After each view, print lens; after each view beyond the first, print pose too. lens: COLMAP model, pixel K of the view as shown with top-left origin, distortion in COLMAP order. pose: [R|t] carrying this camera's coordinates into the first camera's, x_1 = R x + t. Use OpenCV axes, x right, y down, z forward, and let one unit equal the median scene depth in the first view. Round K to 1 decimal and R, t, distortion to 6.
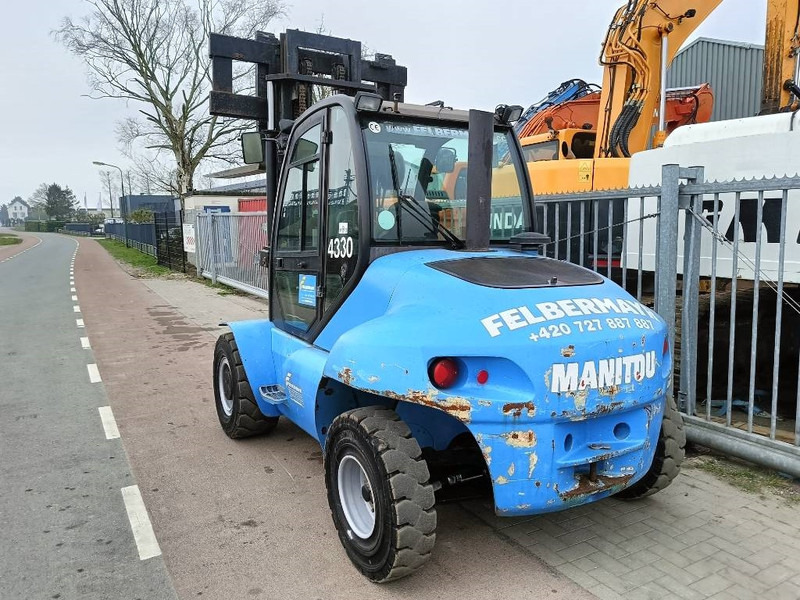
lens RADIAL K [[631.2, 0, 400.0], [0, 631.2, 300.0], [0, 0, 1]] dist [0.077635, -0.119184]
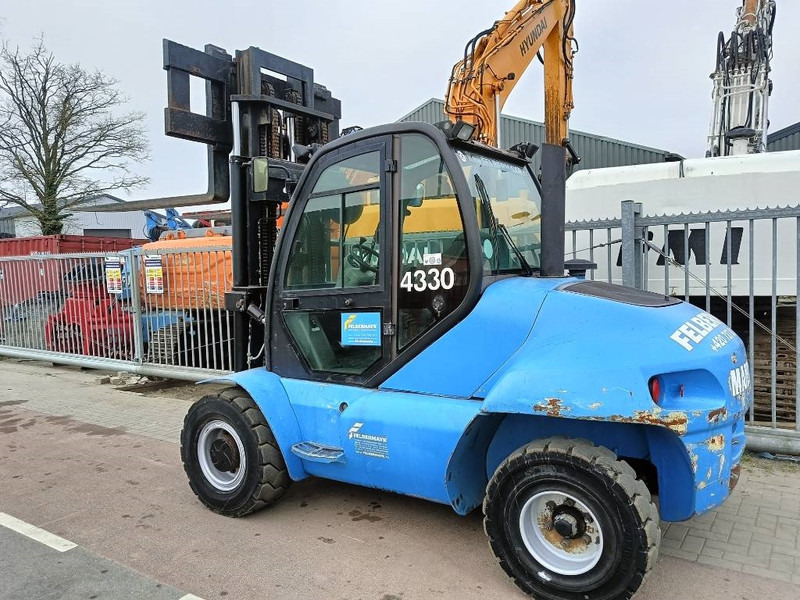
lens RADIAL K [[631.2, 0, 400.0], [0, 631.2, 300.0], [0, 0, 1]] dist [0.077635, -0.119184]
pose [[0.896785, -0.051929, 0.439409, -0.470002], [0.080788, 0.995612, -0.047219, -0.009981], [-0.435029, 0.077844, 0.897045, 0.147655]]
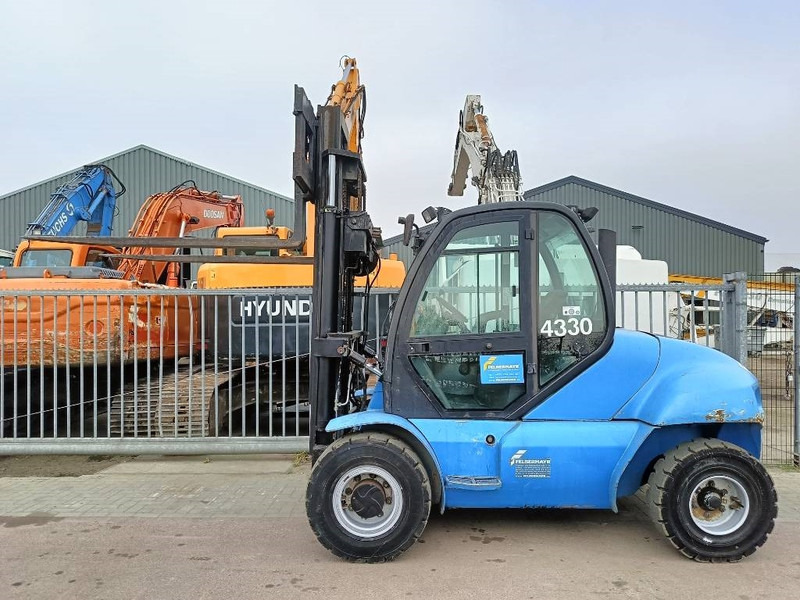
lens RADIAL K [[627.1, 0, 386.9], [0, 627.1, 298.4], [0, 0, 1]] dist [0.069628, -0.097591]
pose [[0.512668, 0.018129, 0.858396, -1.096077], [0.107216, 0.990600, -0.084954, -0.061876], [-0.851867, 0.135587, 0.505905, 0.586589]]
